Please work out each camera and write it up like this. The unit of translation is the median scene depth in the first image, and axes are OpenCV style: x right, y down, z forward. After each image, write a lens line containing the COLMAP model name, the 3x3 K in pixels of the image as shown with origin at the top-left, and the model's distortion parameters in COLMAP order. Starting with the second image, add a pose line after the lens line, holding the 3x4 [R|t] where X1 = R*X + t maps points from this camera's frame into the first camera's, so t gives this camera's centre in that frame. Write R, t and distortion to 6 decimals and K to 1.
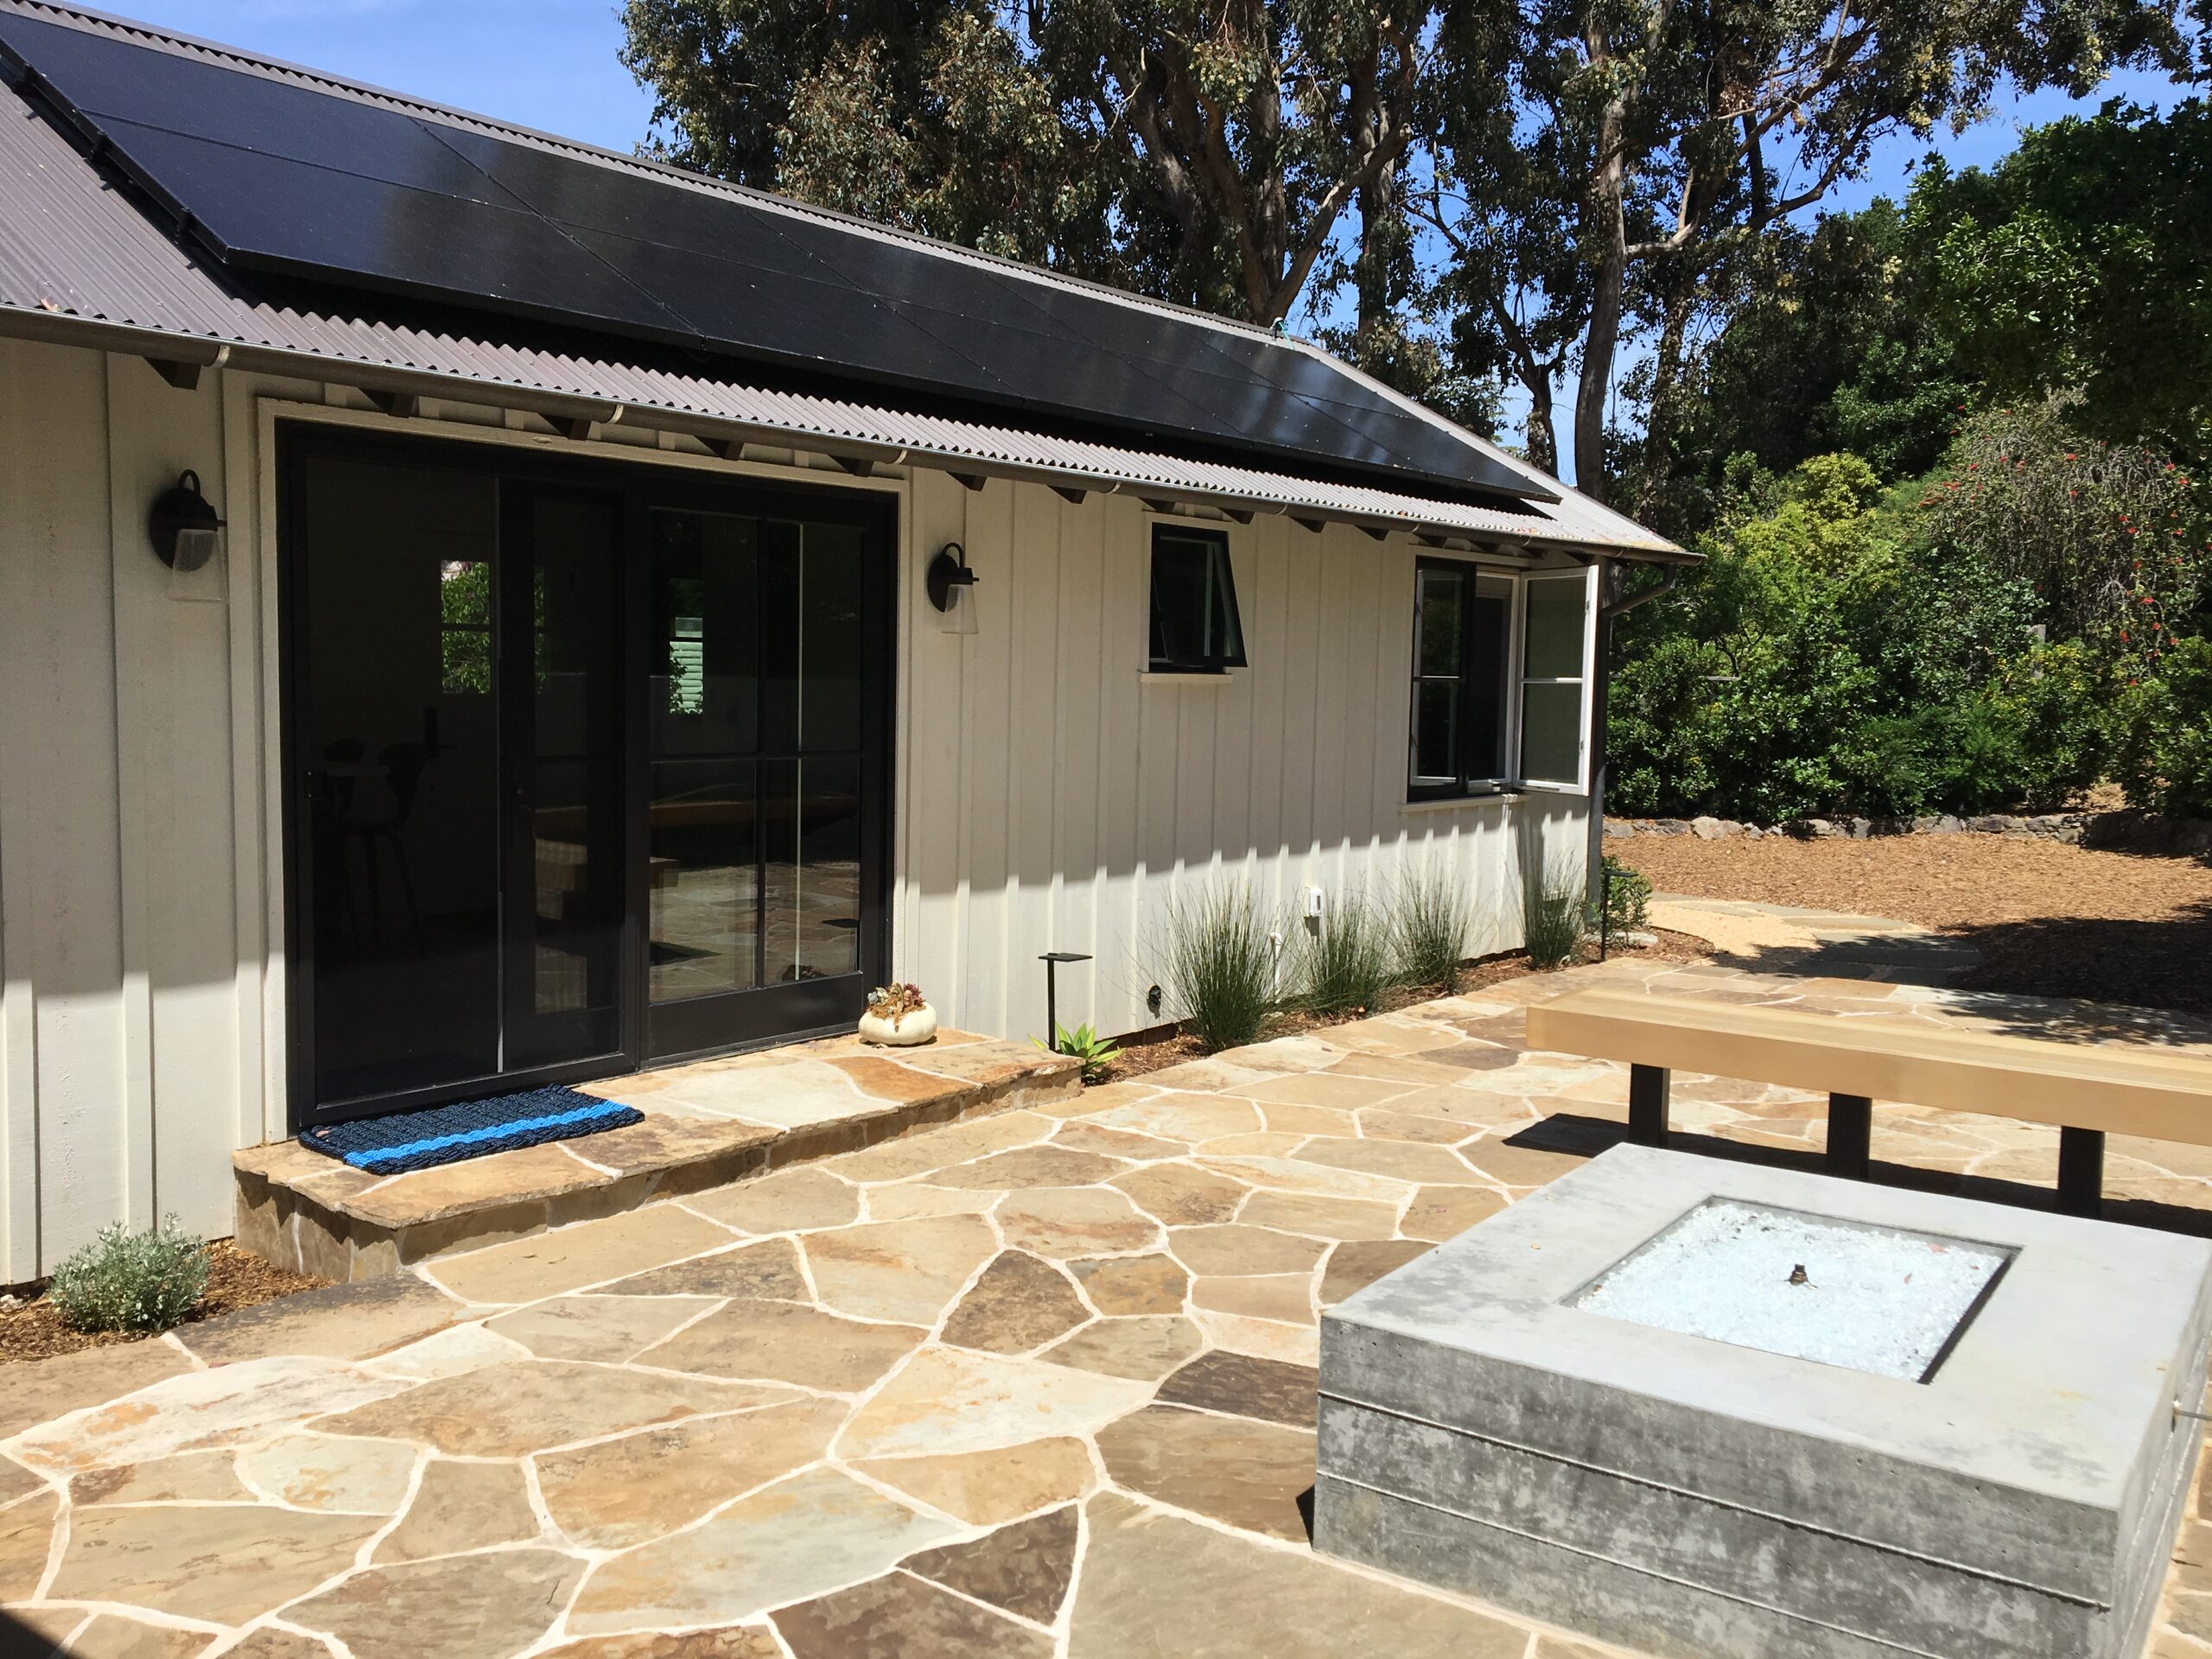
lens RADIAL K [[1903.6, 0, 1088.8], [0, 1903.6, 816.8], [0, 0, 1]] dist [0.032748, -0.056389]
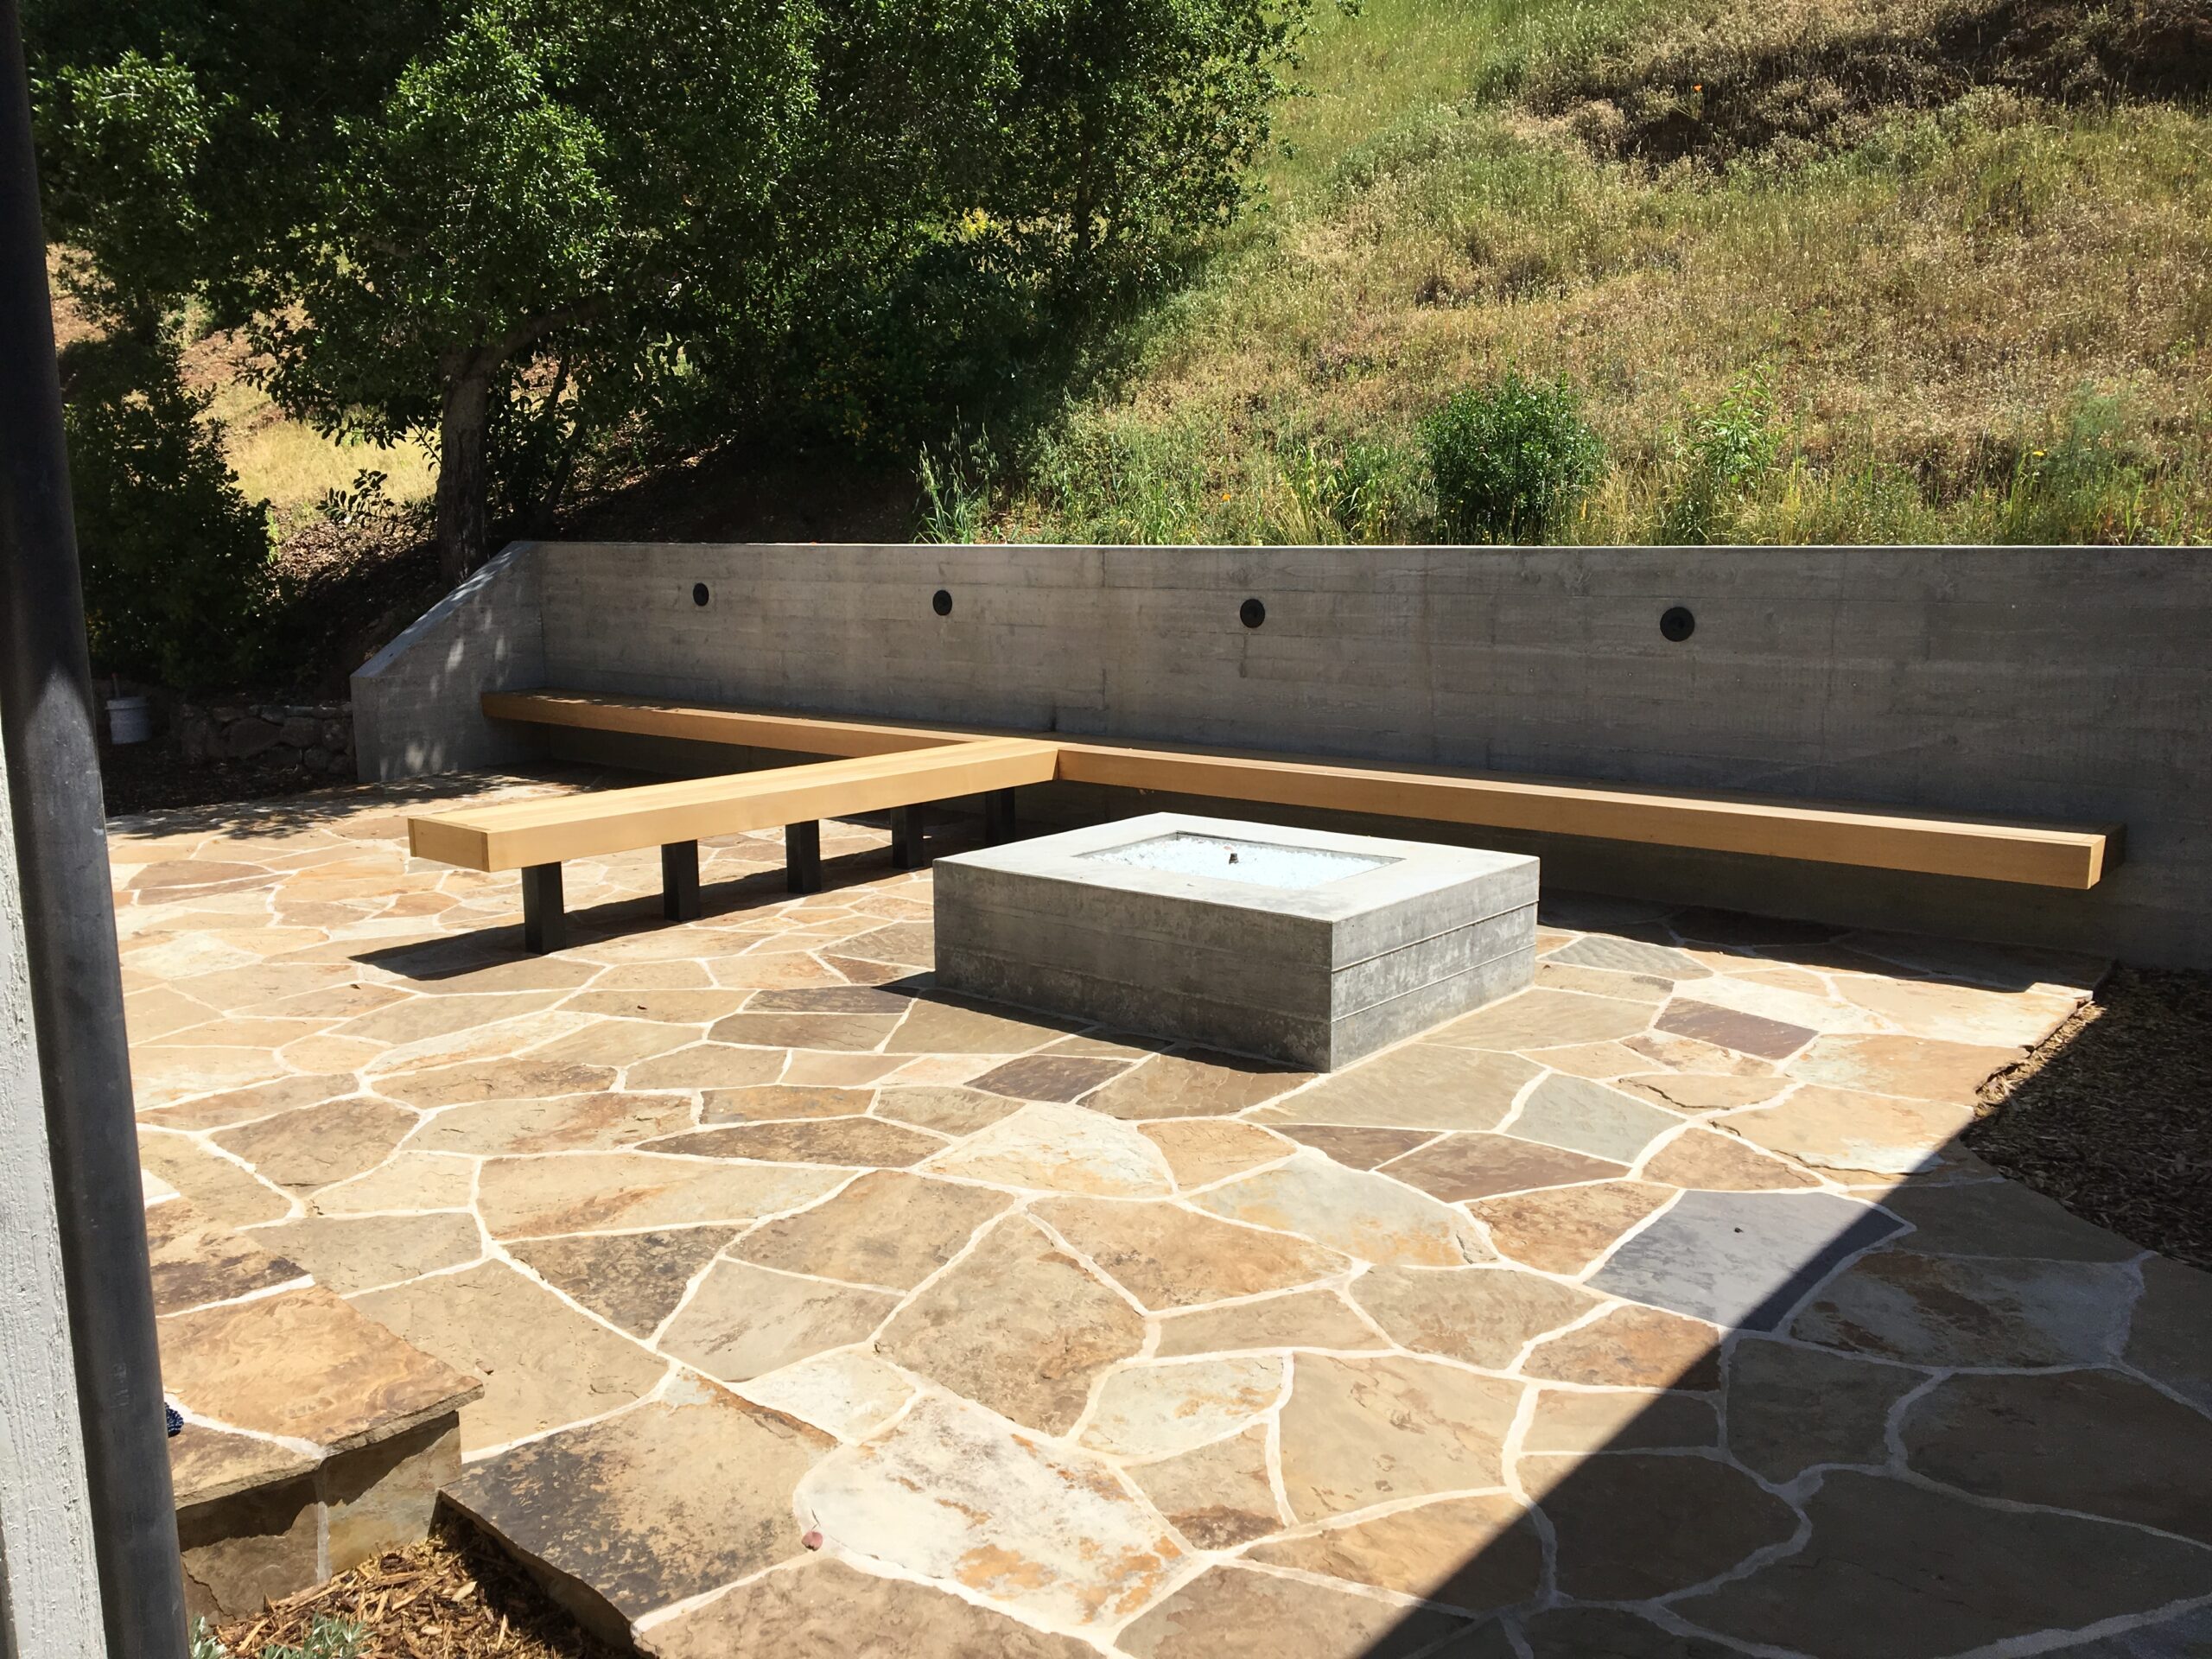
lens RADIAL K [[1903.6, 0, 1087.5], [0, 1903.6, 829.6], [0, 0, 1]] dist [0.032748, -0.056389]
pose [[0.068546, -0.182767, 0.980764, -1.061974], [0.092264, 0.980024, 0.176181, -0.079067], [-0.993372, 0.078413, 0.084040, 0.806171]]
